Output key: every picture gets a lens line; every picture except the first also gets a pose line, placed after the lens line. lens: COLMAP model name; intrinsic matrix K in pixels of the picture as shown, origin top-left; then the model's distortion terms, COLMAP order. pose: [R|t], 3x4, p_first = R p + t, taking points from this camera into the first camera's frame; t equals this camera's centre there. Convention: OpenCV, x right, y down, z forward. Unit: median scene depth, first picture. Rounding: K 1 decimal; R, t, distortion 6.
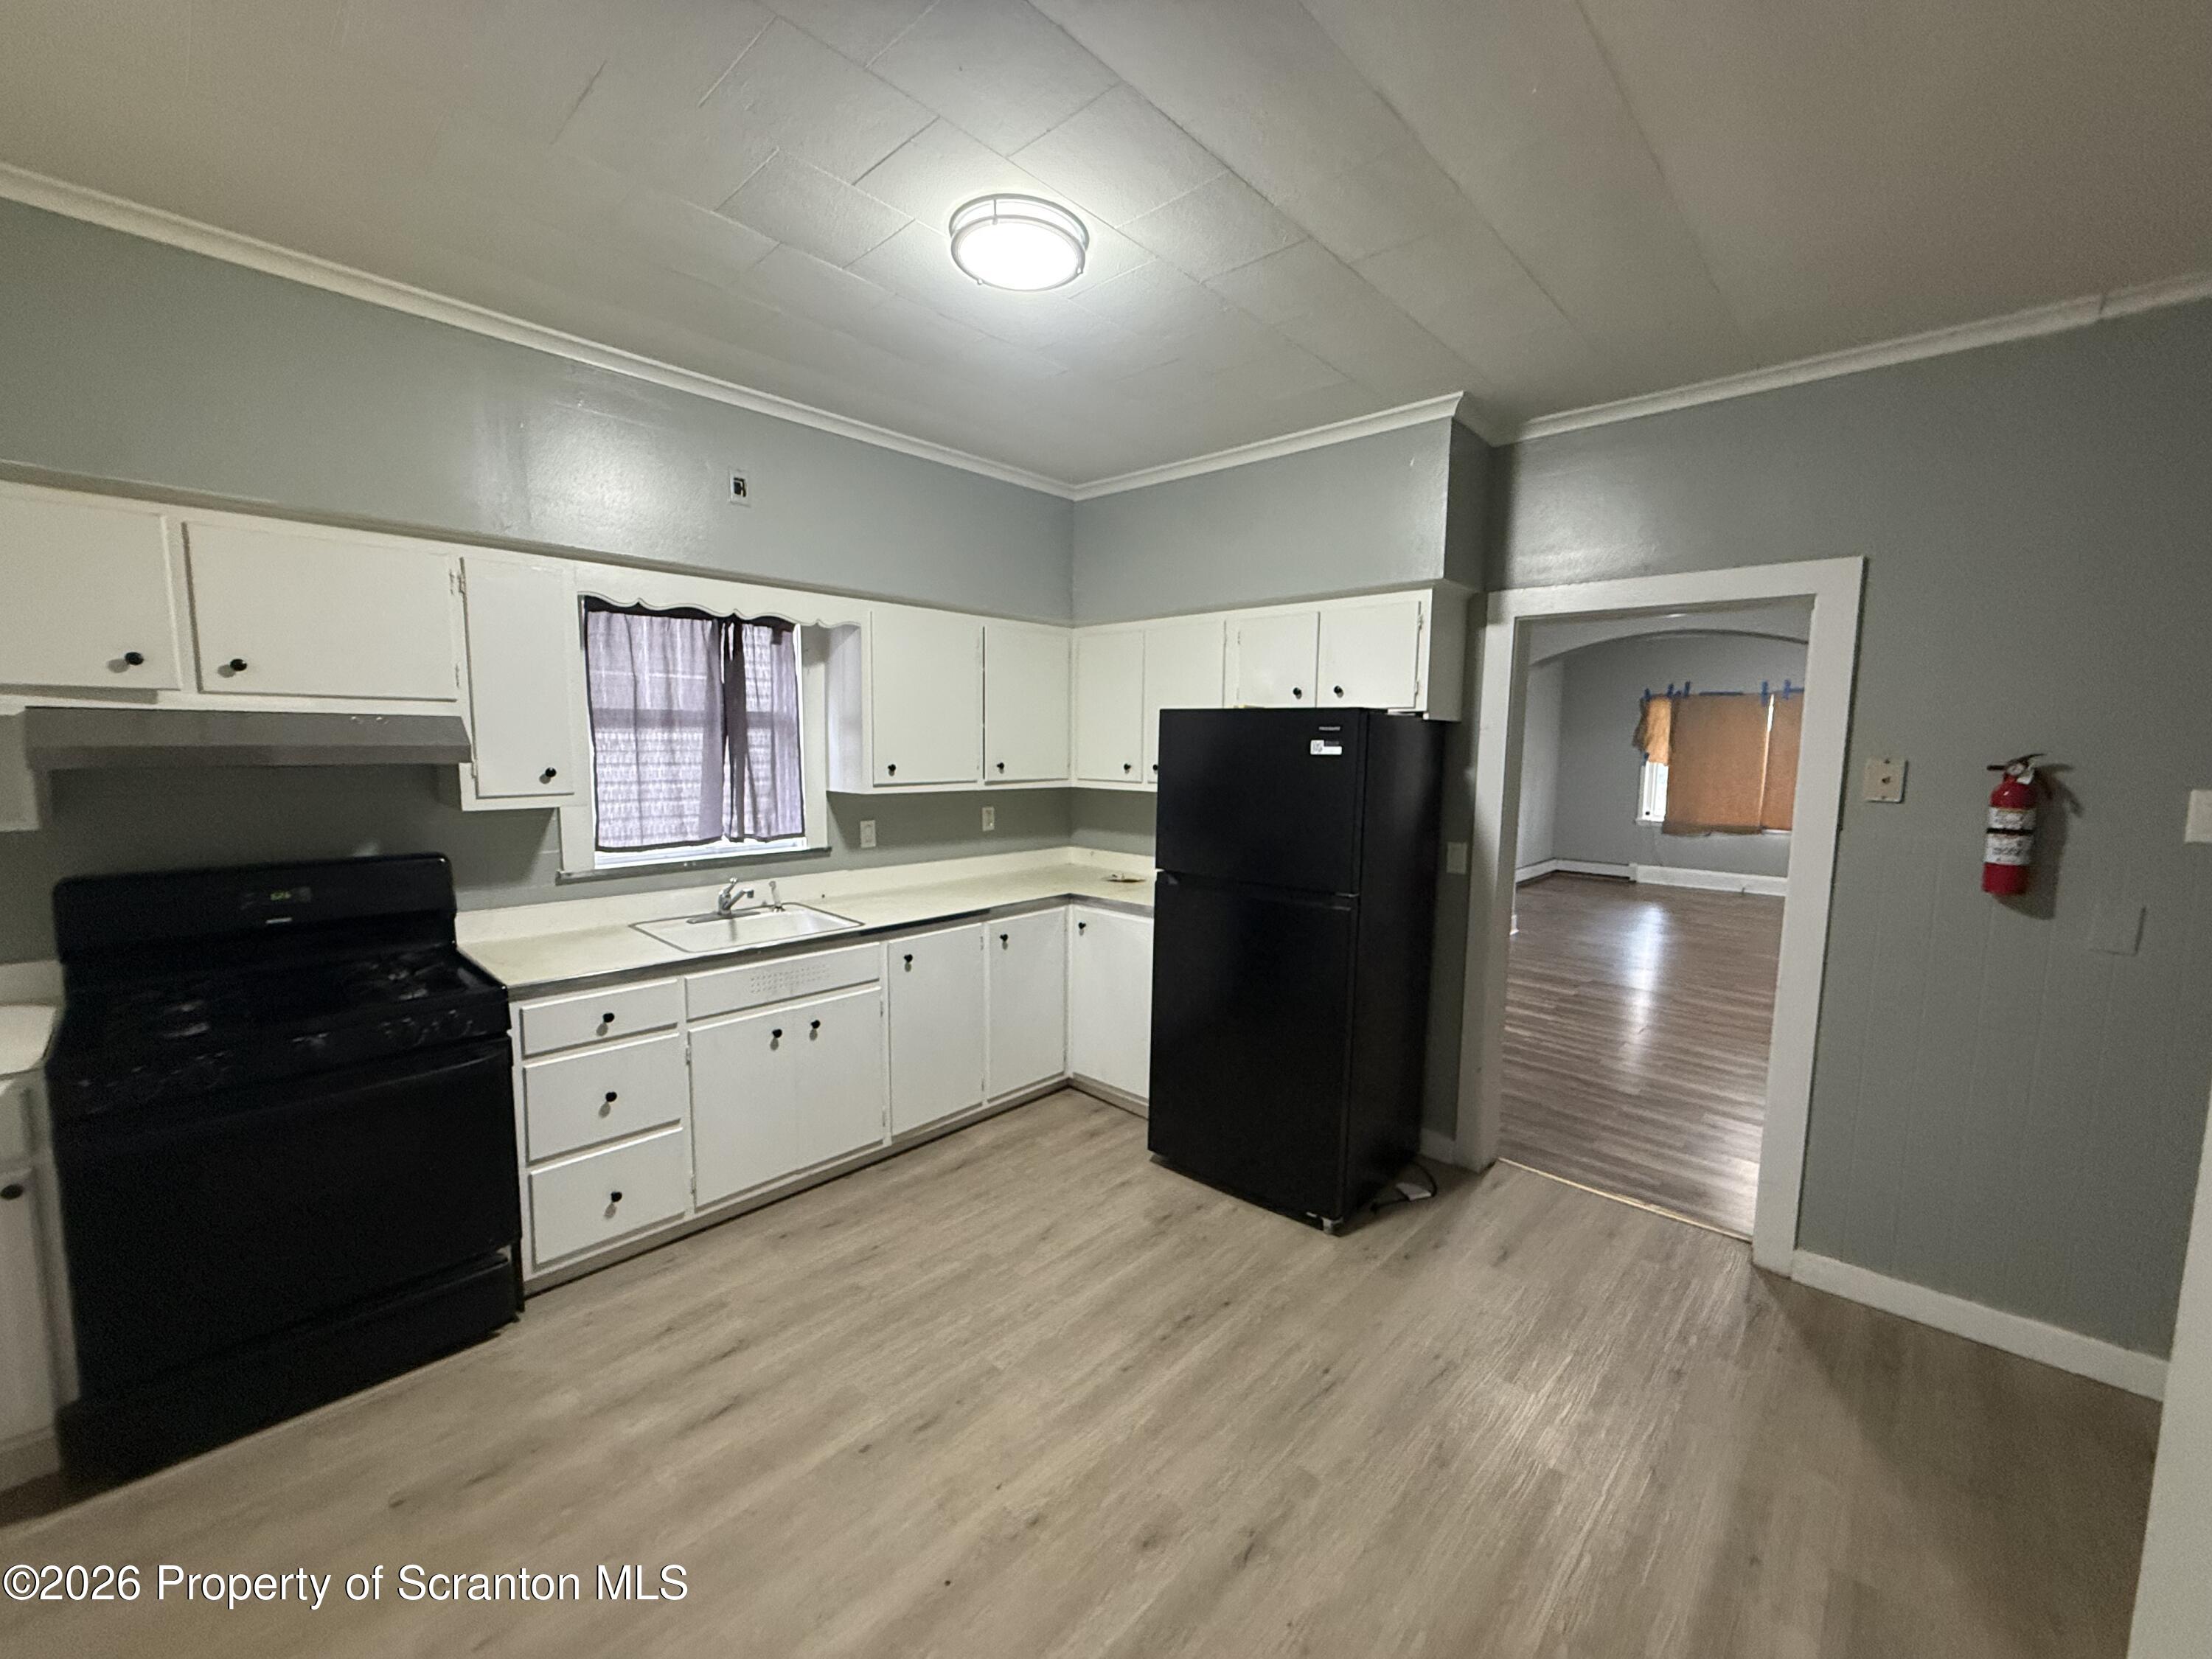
lens RADIAL K [[888.5, 0, 1095.3], [0, 888.5, 830.6], [0, 0, 1]] dist [-0.002581, -0.000003]
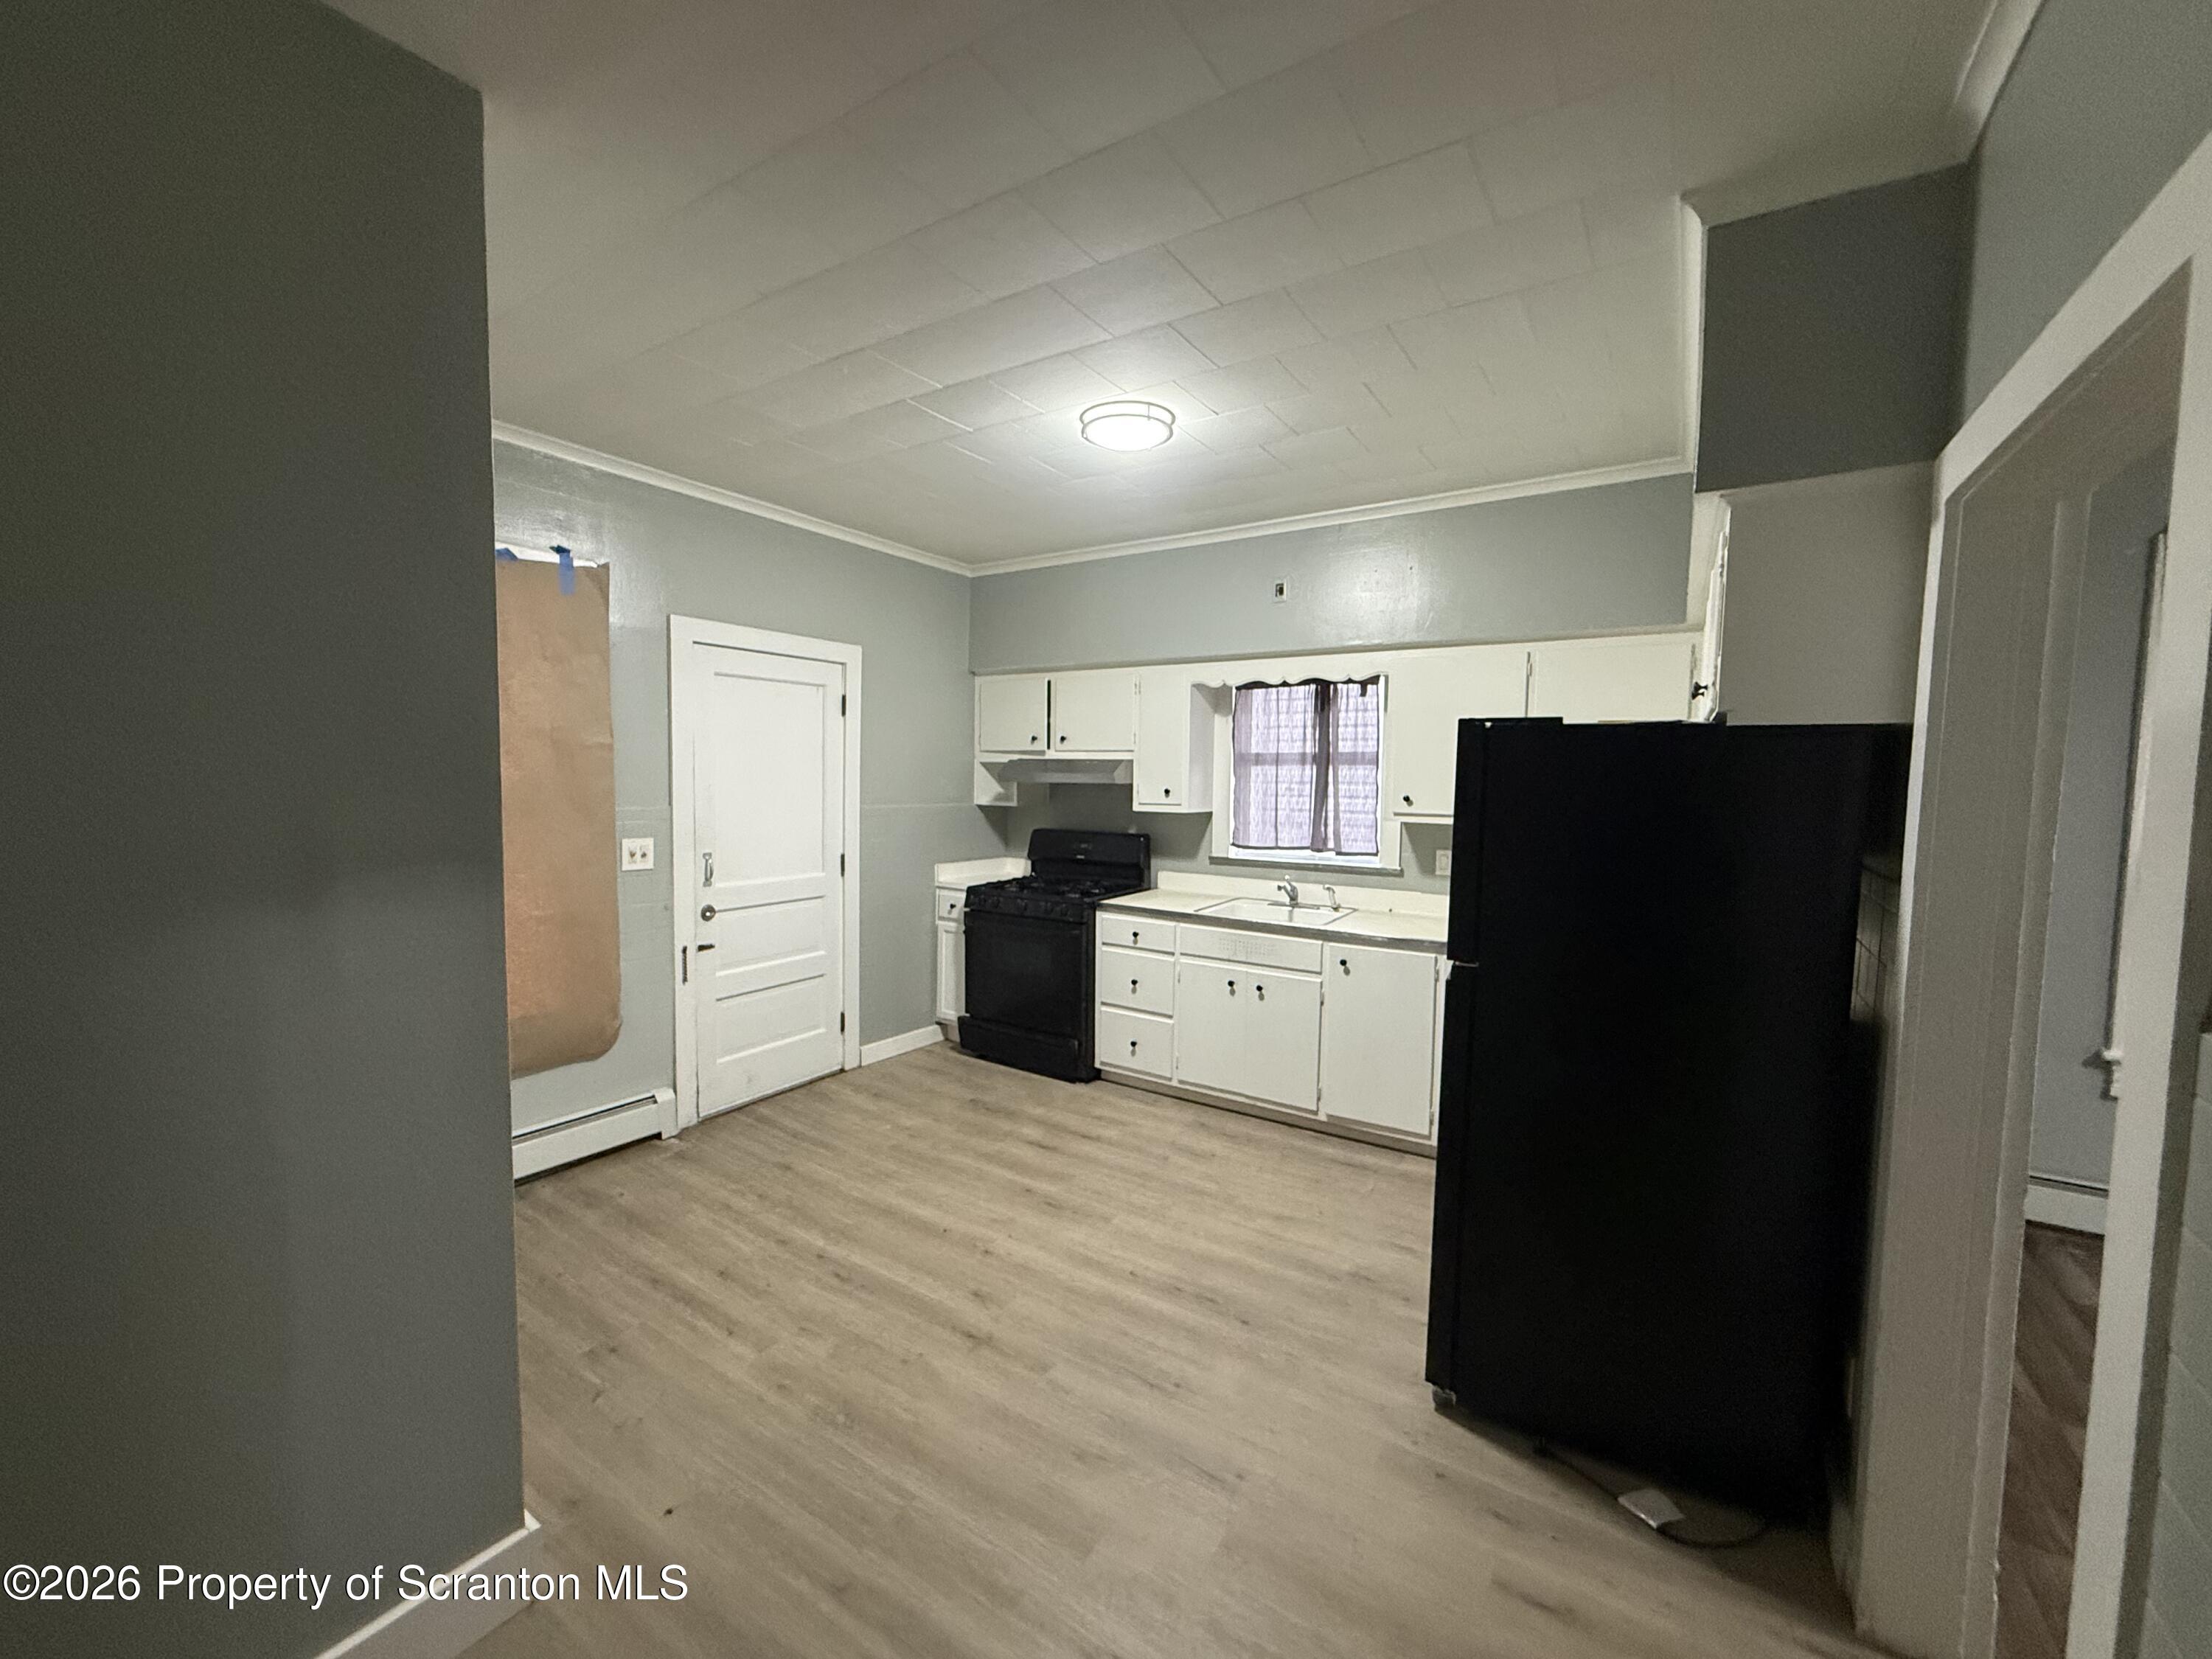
lens RADIAL K [[888.5, 0, 1095.3], [0, 888.5, 830.6], [0, 0, 1]] dist [-0.002581, -0.000003]
pose [[0.171694, 0.053165, -0.983715, 1.066284], [-0.114466, 0.992856, 0.033680, -0.033397], [0.978478, 0.106819, 0.176553, 0.591887]]
